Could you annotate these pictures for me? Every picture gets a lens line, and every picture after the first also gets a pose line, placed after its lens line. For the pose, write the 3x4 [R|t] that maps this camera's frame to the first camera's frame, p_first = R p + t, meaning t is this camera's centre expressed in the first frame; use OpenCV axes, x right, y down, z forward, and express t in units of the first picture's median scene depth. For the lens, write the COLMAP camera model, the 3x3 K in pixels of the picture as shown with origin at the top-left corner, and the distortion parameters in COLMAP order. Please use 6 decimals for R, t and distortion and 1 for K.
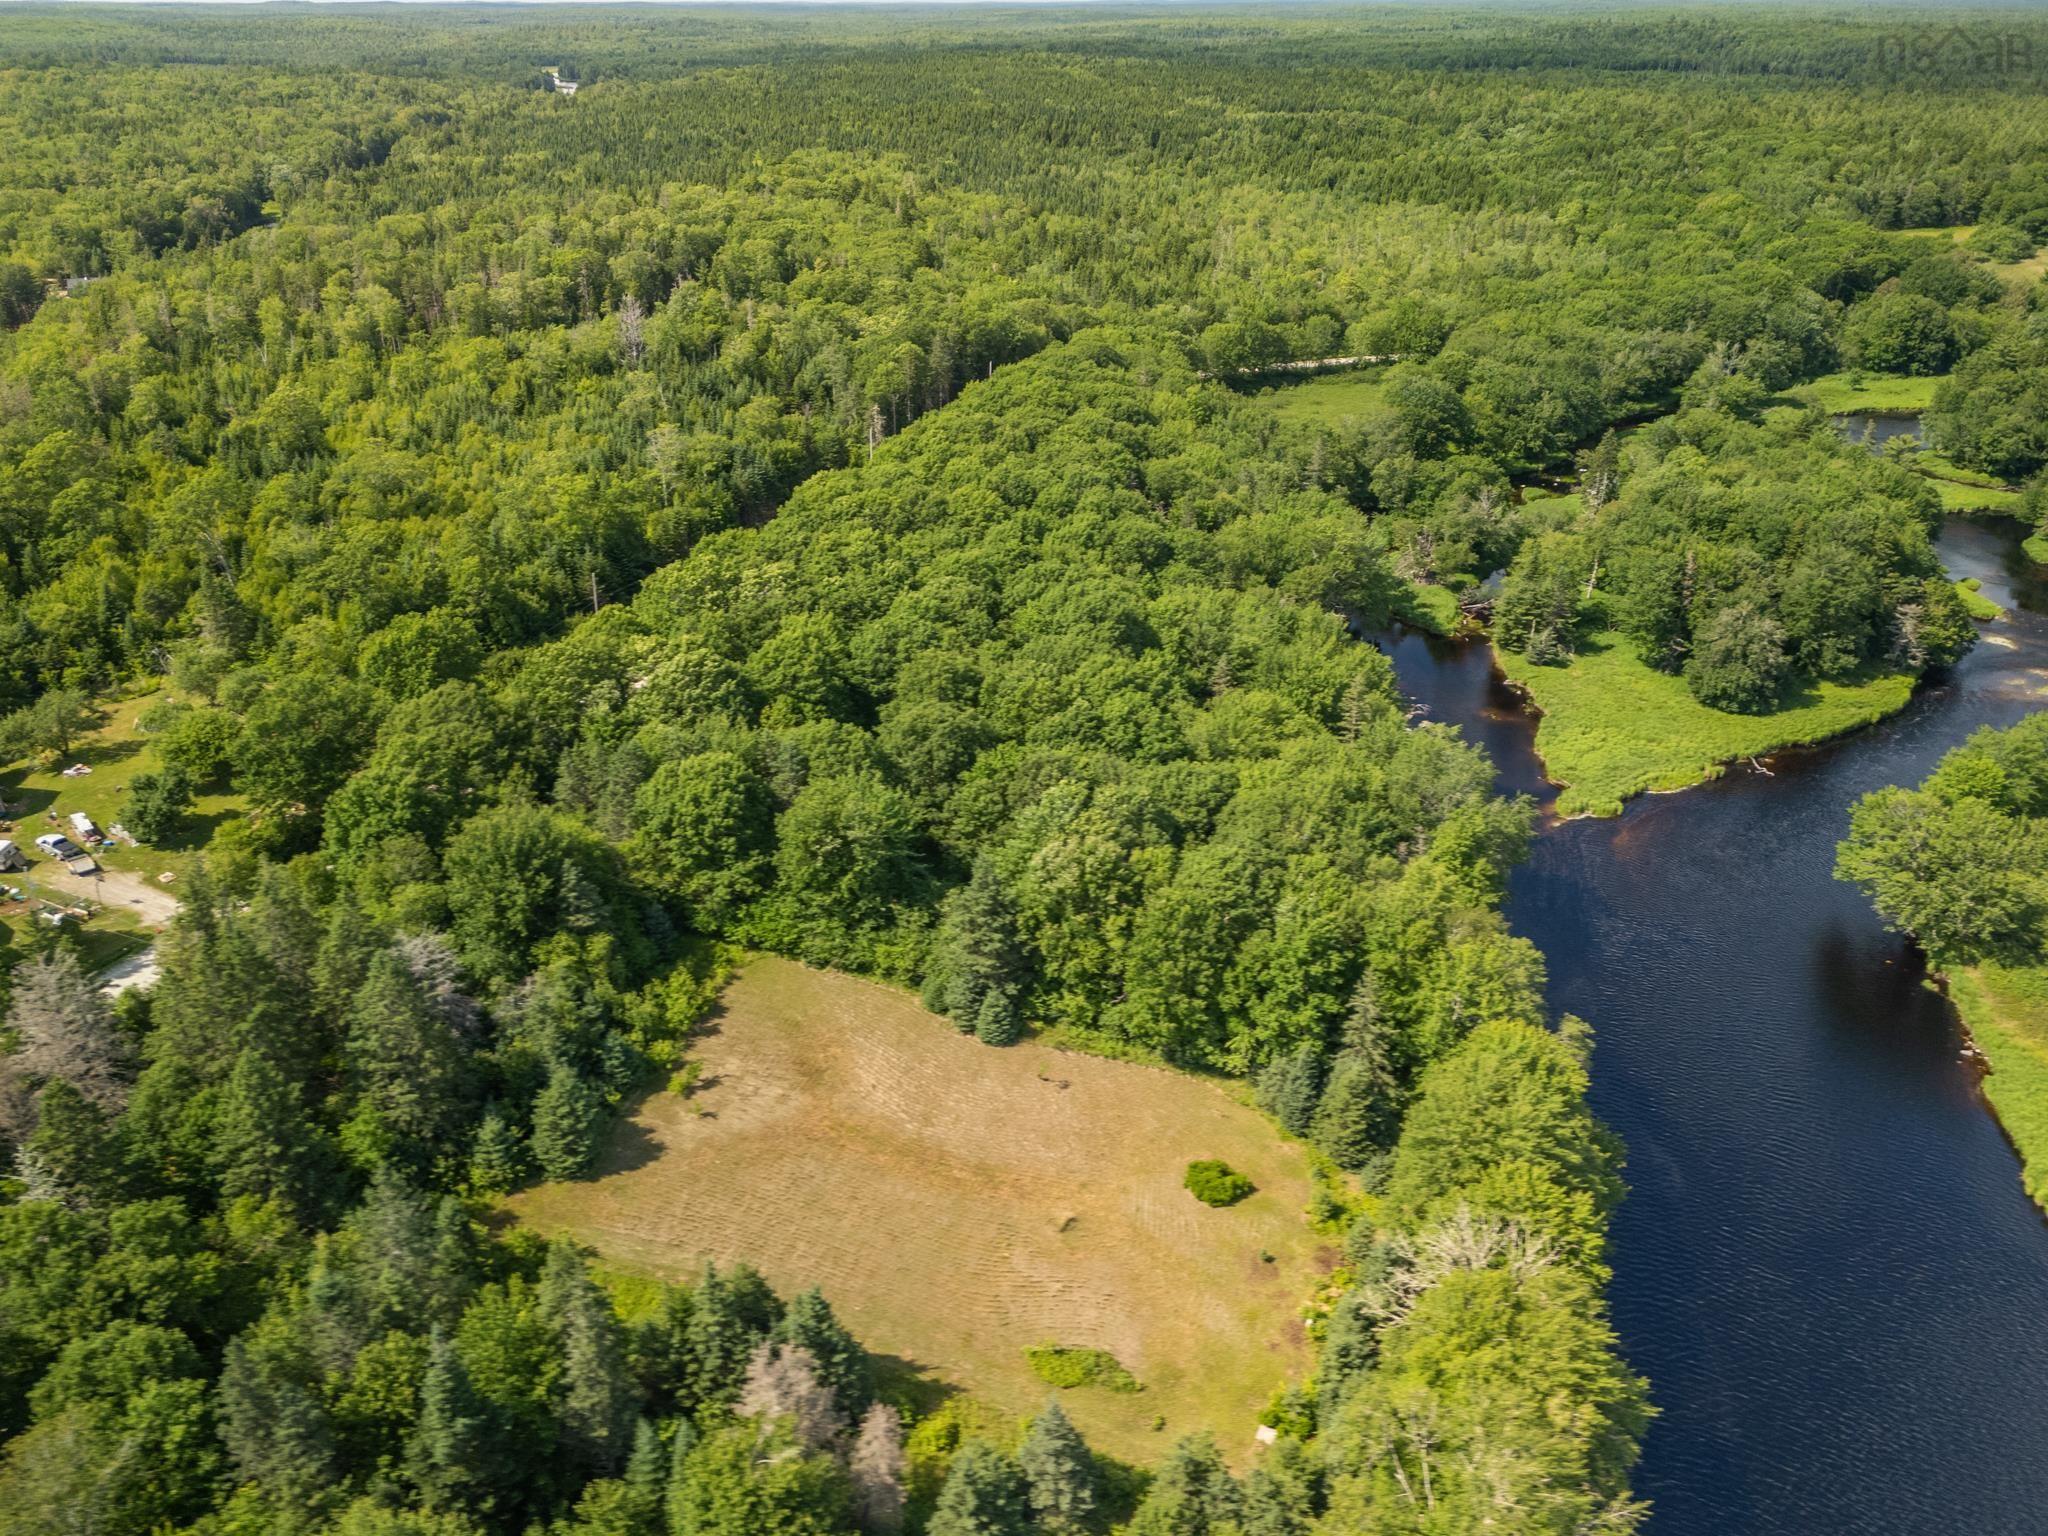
lens RADIAL K [[1533.9, 0, 1029.8], [0, 1533.9, 758.2], [0, 0, 1]] dist [0.072595, -0.058649]
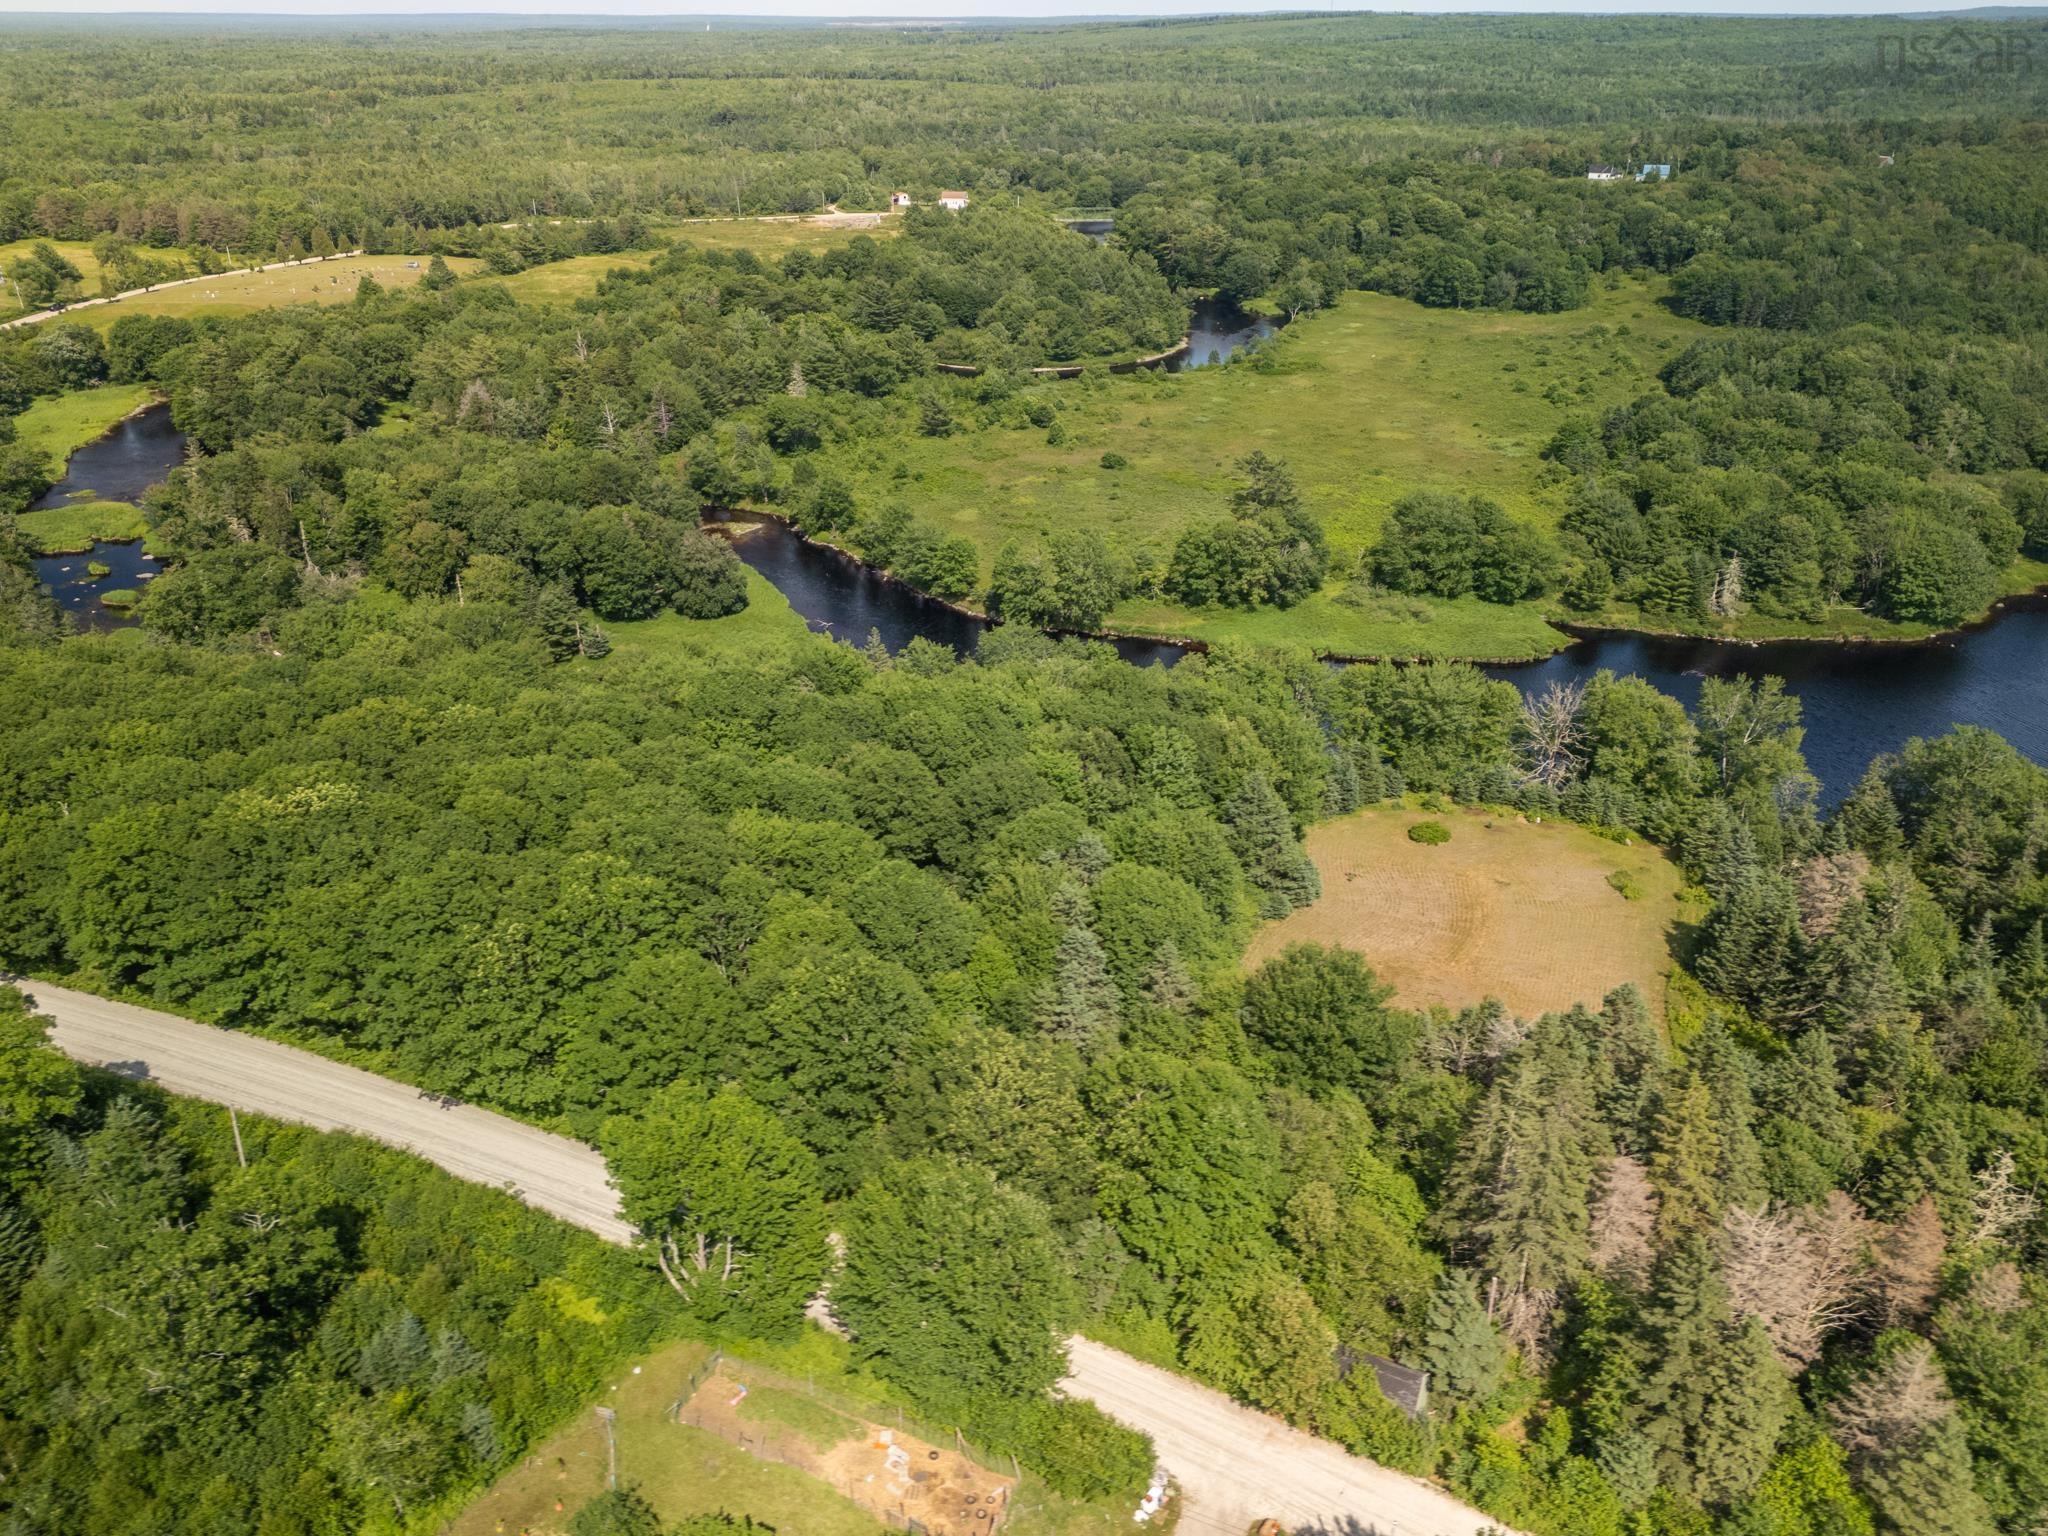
lens RADIAL K [[1533.9, 0, 1027.2], [0, 1533.9, 757.1], [0, 0, 1]] dist [0.072595, -0.058649]
pose [[0.050816, -0.433487, 0.899726, -0.861692], [0.447626, 0.815219, 0.367490, -0.358102], [-0.892776, 0.384066, 0.235466, 0.717894]]
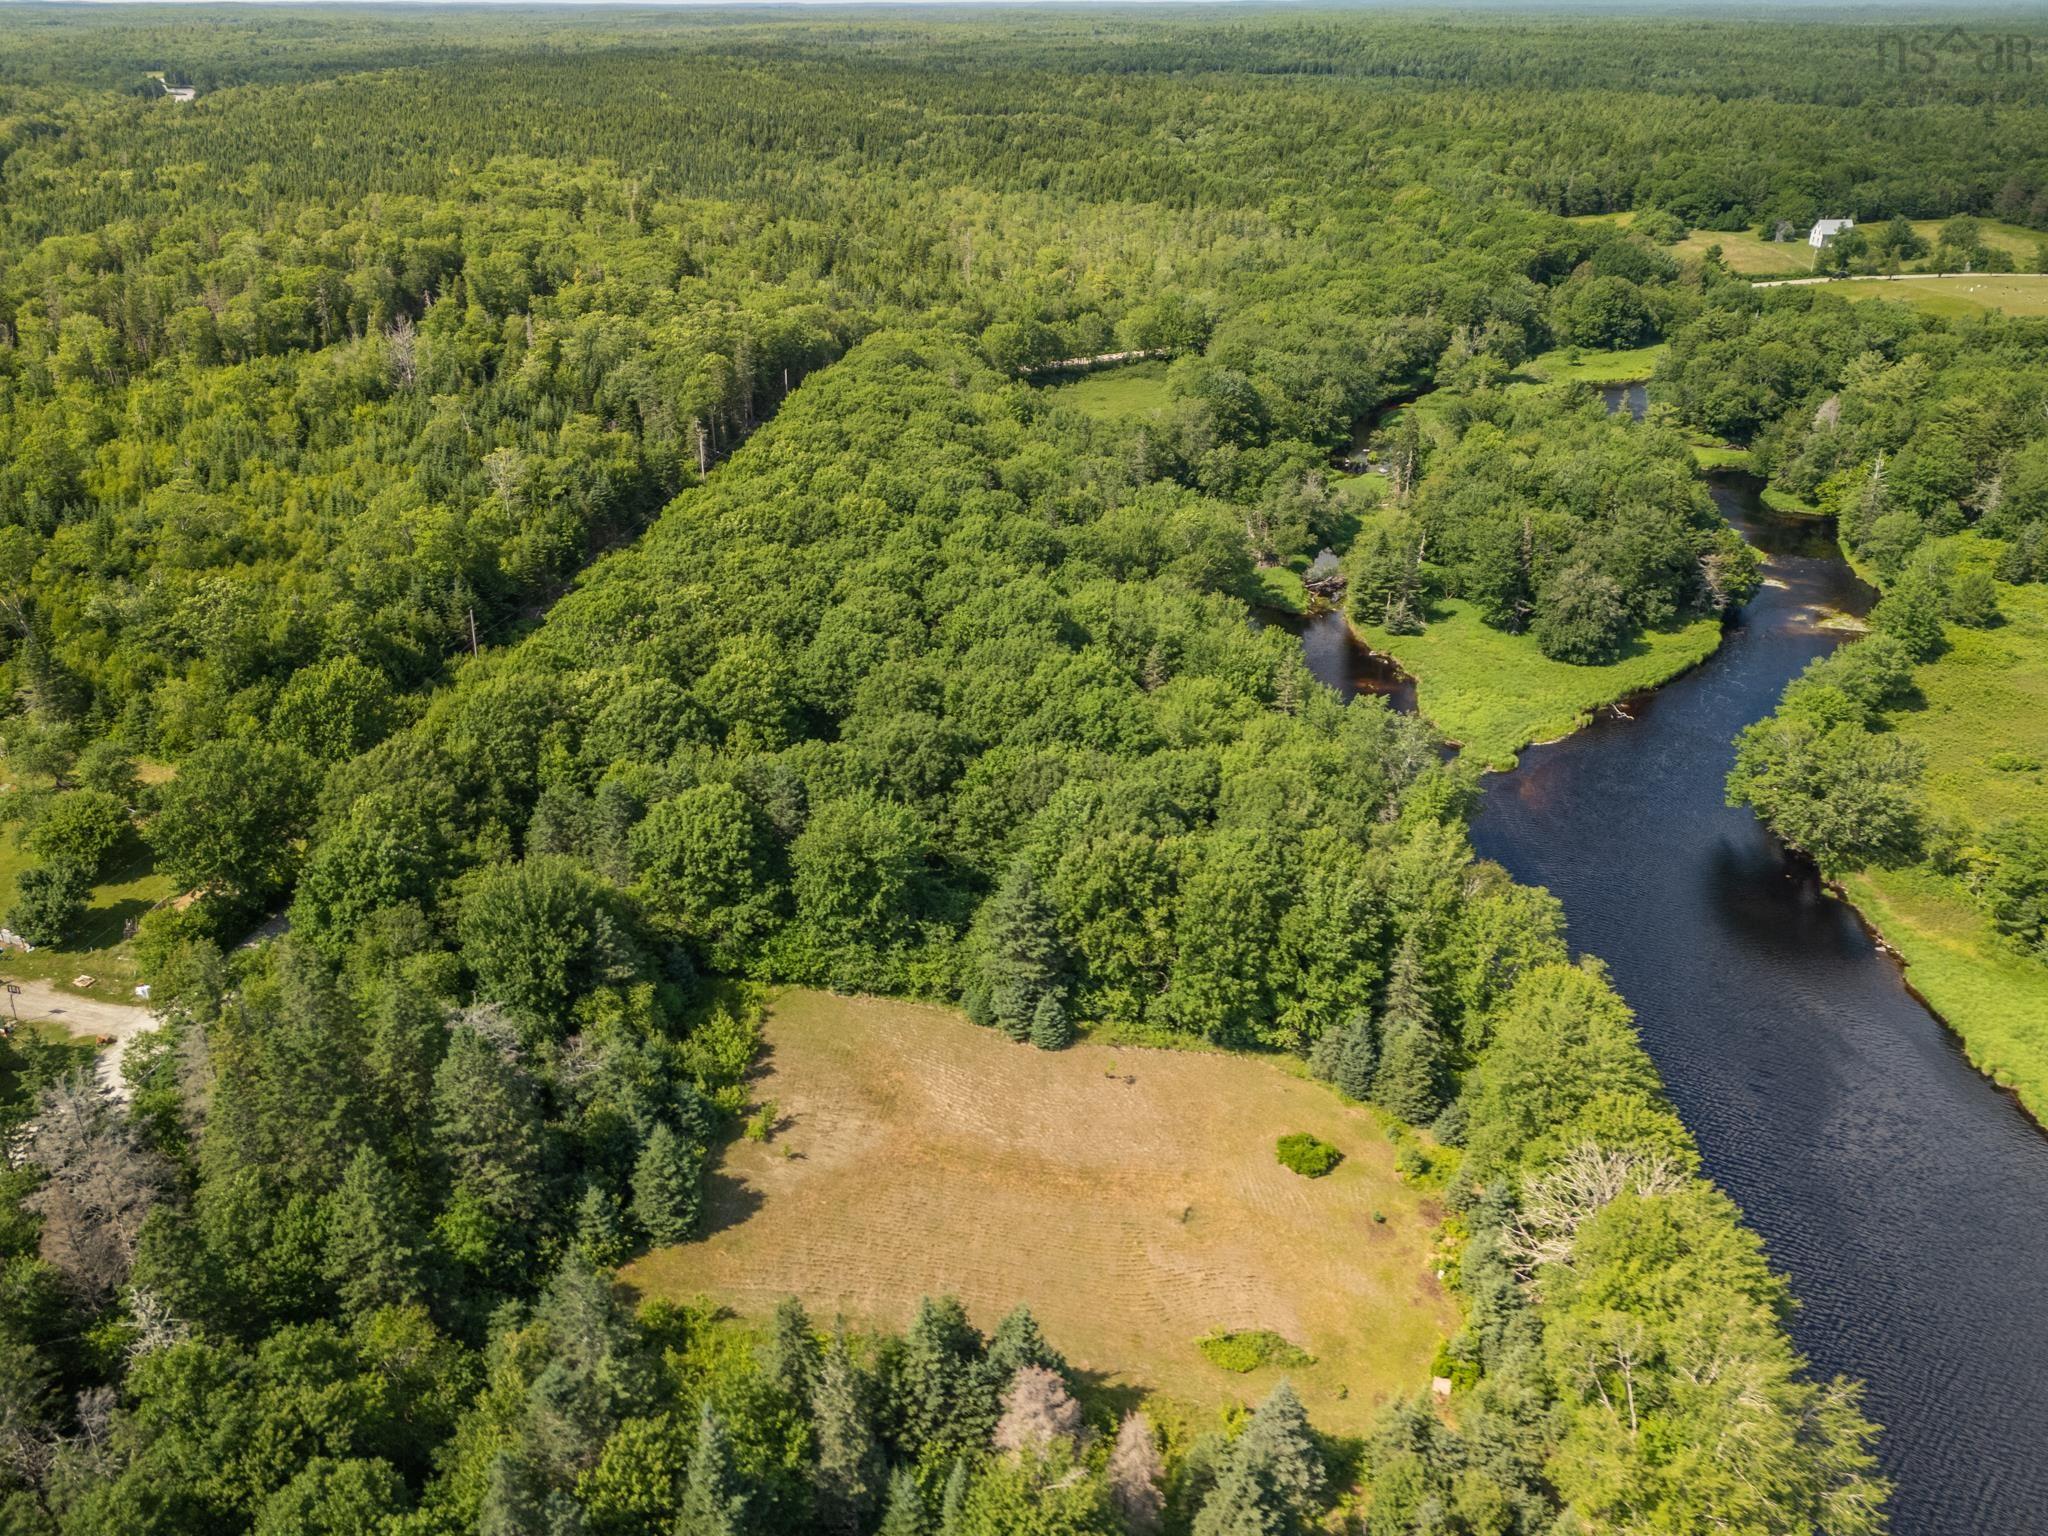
lens RADIAL K [[1533.9, 0, 1022.4], [0, 1533.9, 769.3], [0, 0, 1]] dist [0.072595, -0.058649]
pose [[0.978772, -0.090374, 0.183953, -0.168867], [0.089684, 0.995897, 0.012085, -0.006277], [-0.184290, 0.004669, 0.982861, 0.020194]]
